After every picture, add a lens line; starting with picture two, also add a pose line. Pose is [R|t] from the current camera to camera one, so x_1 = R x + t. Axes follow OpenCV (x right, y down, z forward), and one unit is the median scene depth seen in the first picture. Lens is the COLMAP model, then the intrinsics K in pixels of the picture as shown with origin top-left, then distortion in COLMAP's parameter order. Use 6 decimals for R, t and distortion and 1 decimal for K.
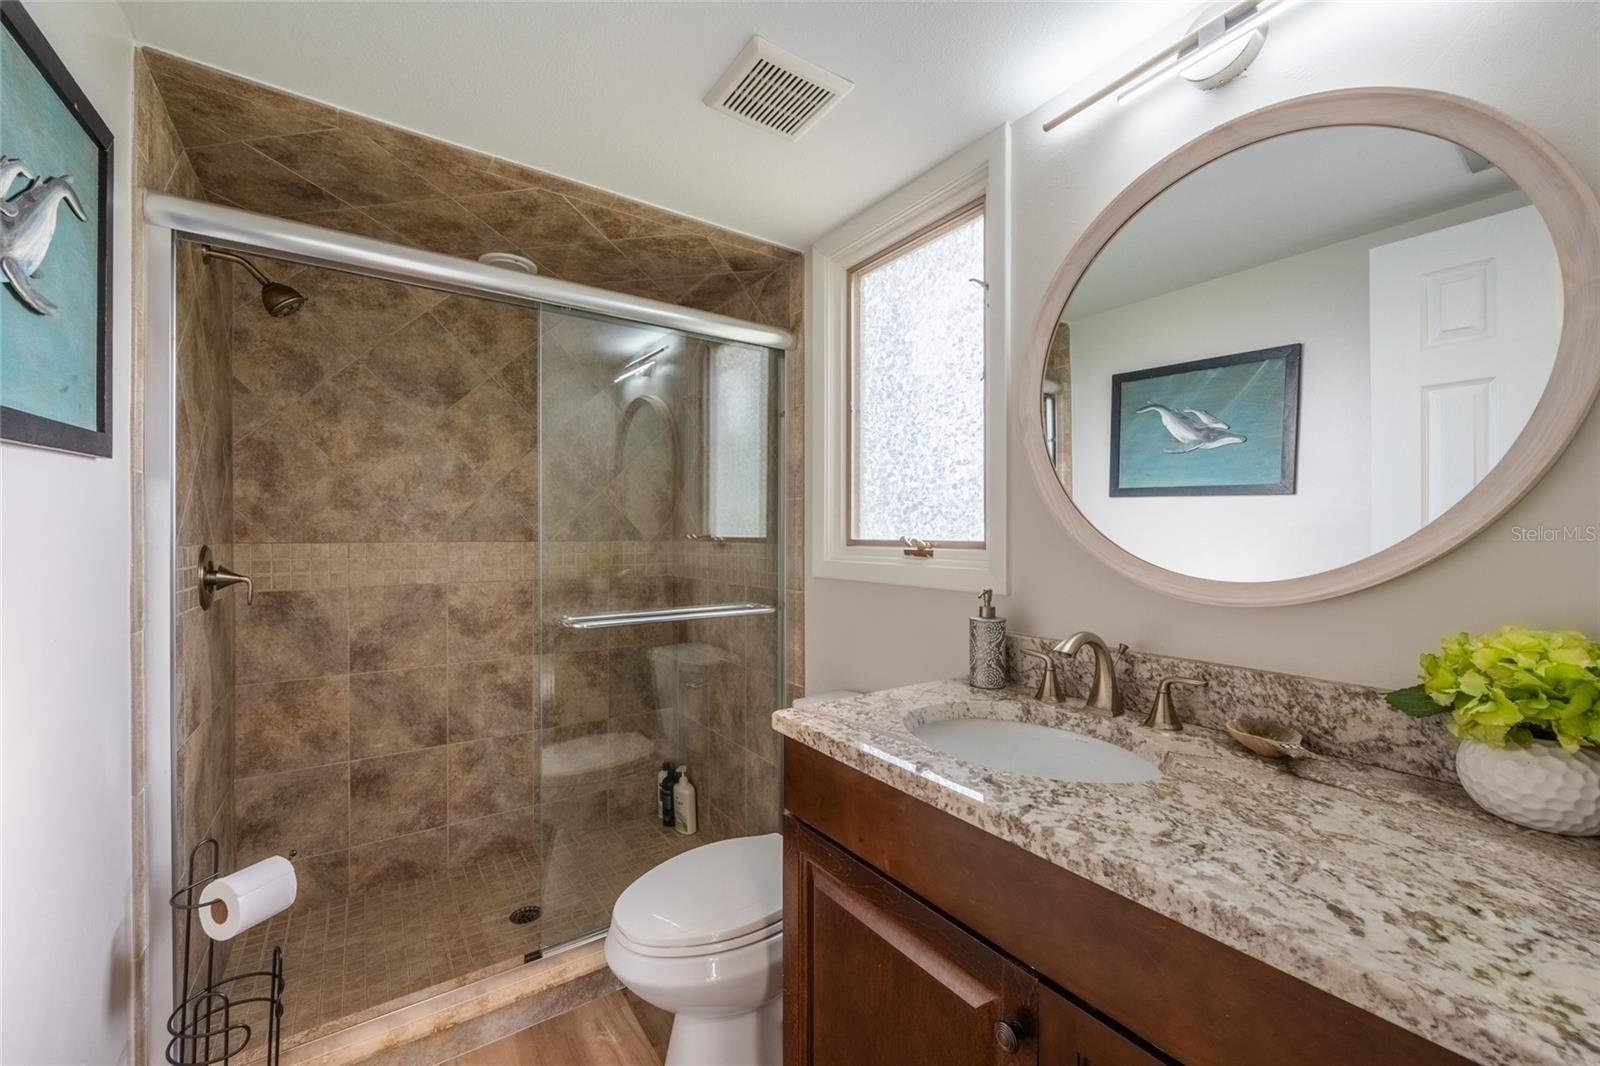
lens RADIAL K [[630.6, 0, 798.8], [0, 630.6, 533.5], [0, 0, 1]] dist [-0.005993, 0.000382]
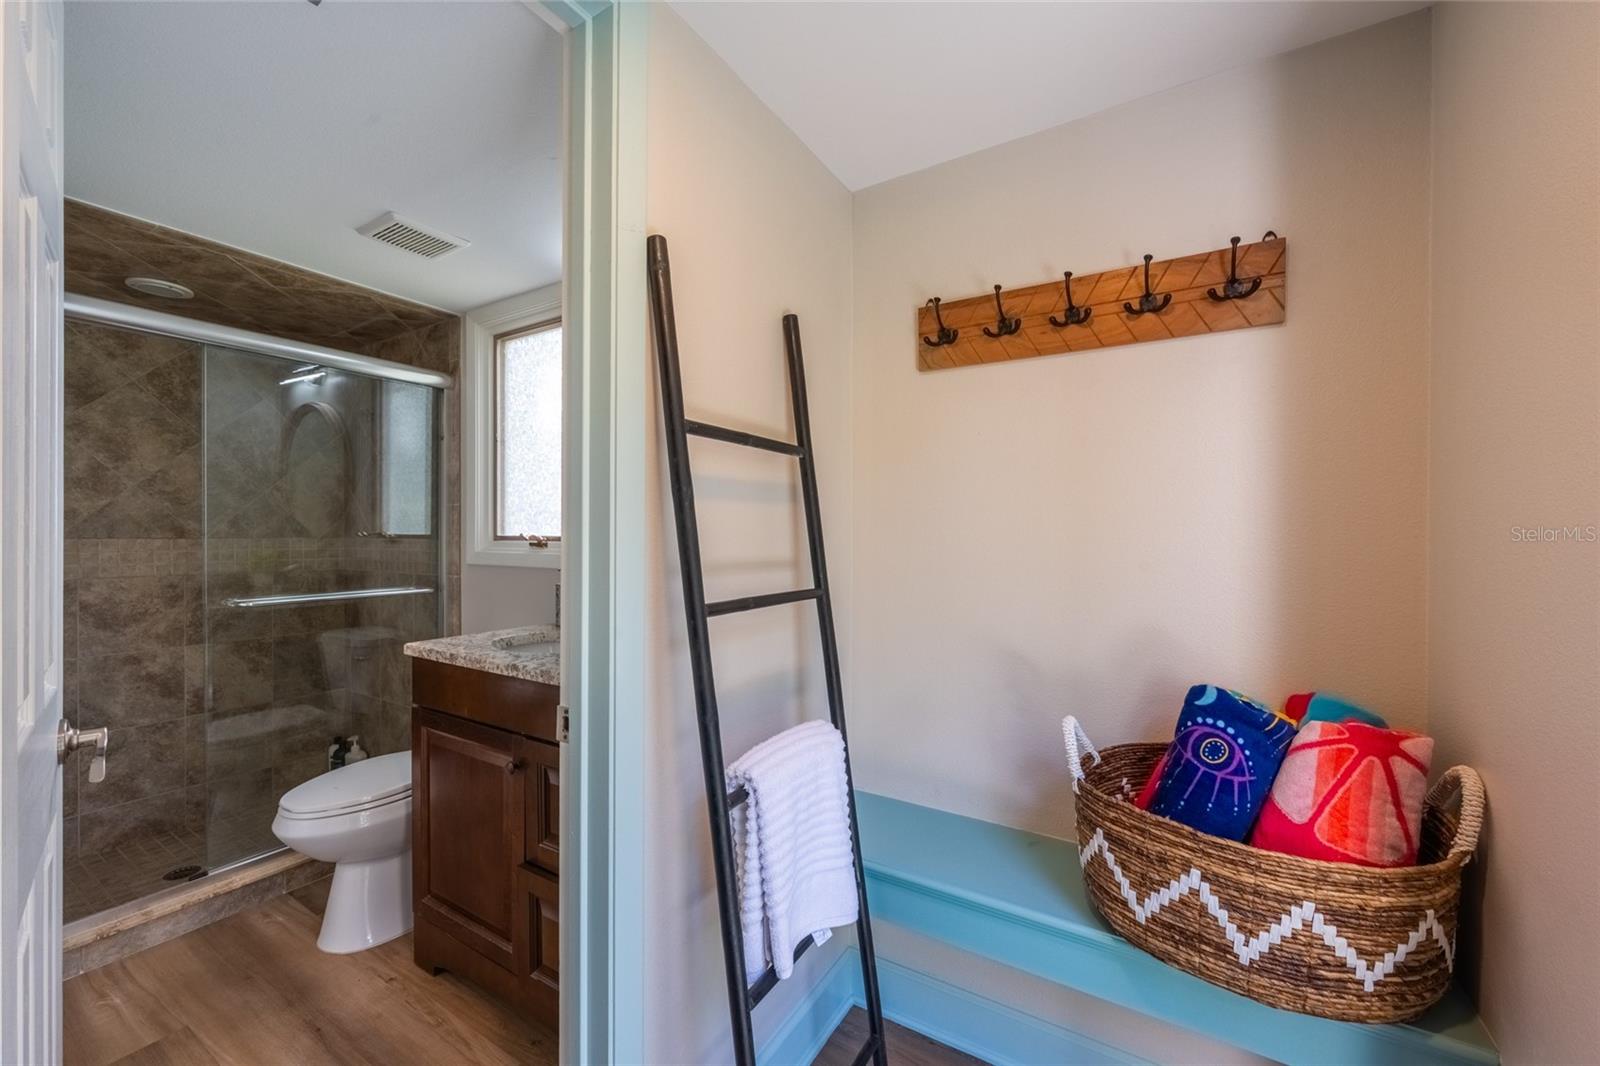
lens RADIAL K [[630.6, 0, 803.1], [0, 630.6, 534.5], [0, 0, 1]] dist [-0.005993, 0.000382]
pose [[0.916933, -0.000075, 0.399042, 0.118640], [-0.001321, 0.999994, 0.003222, 0.001287], [-0.399040, -0.003481, 0.916927, -0.407078]]
